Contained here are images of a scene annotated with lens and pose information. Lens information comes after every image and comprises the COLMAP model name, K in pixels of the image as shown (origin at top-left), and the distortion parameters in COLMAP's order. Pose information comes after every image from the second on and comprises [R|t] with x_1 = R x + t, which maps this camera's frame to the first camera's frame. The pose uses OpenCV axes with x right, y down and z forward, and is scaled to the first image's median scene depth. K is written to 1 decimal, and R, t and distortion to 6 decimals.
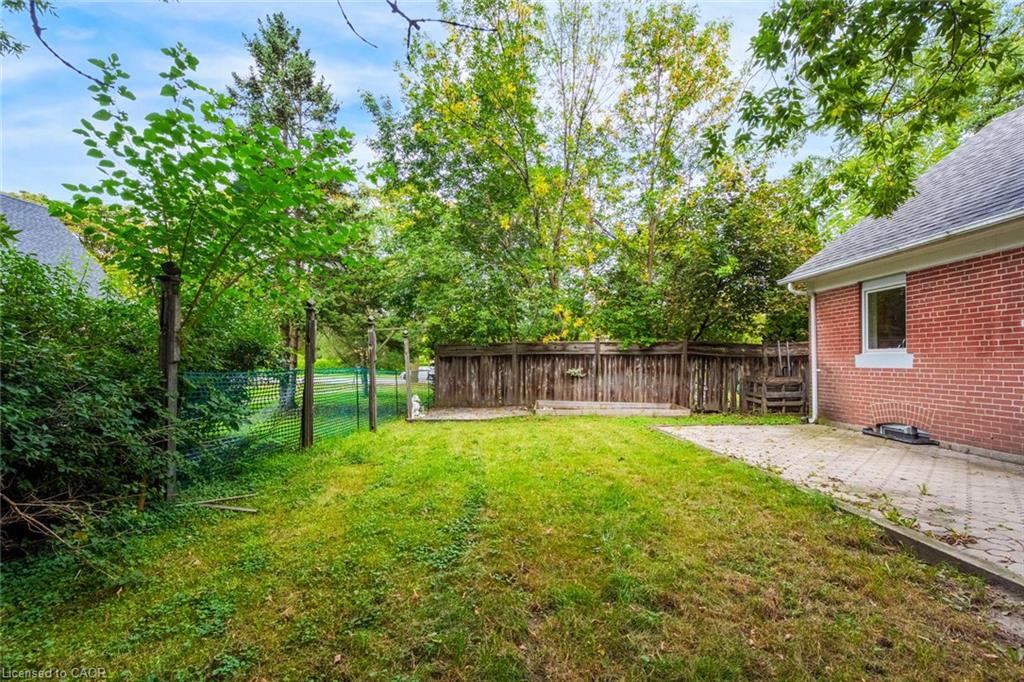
lens RADIAL K [[445.4, 0, 514.4], [0, 445.4, 358.6], [0, 0, 1]] dist [-0.000700, -0.000045]
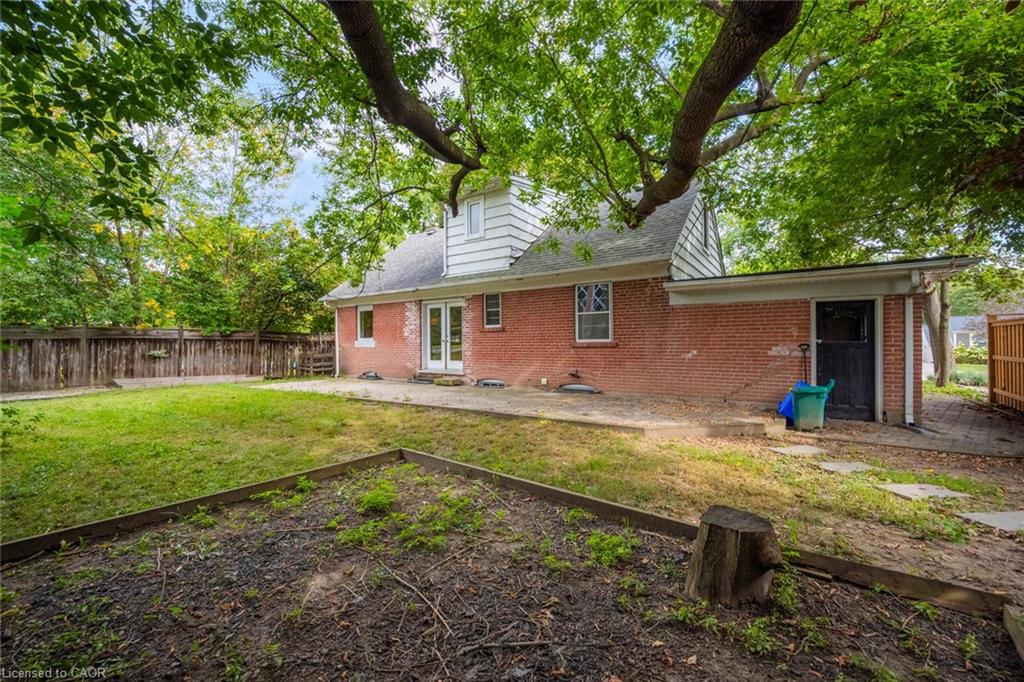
lens RADIAL K [[400.7, 0, 512.8], [0, 400.7, 346.1], [0, 0, 1]] dist [0.001269, 0.000099]
pose [[0.562174, -0.004850, 0.827005, -0.220319], [-0.002725, 0.999967, 0.007717, -0.000526], [-0.827015, -0.006592, 0.562142, -0.402635]]
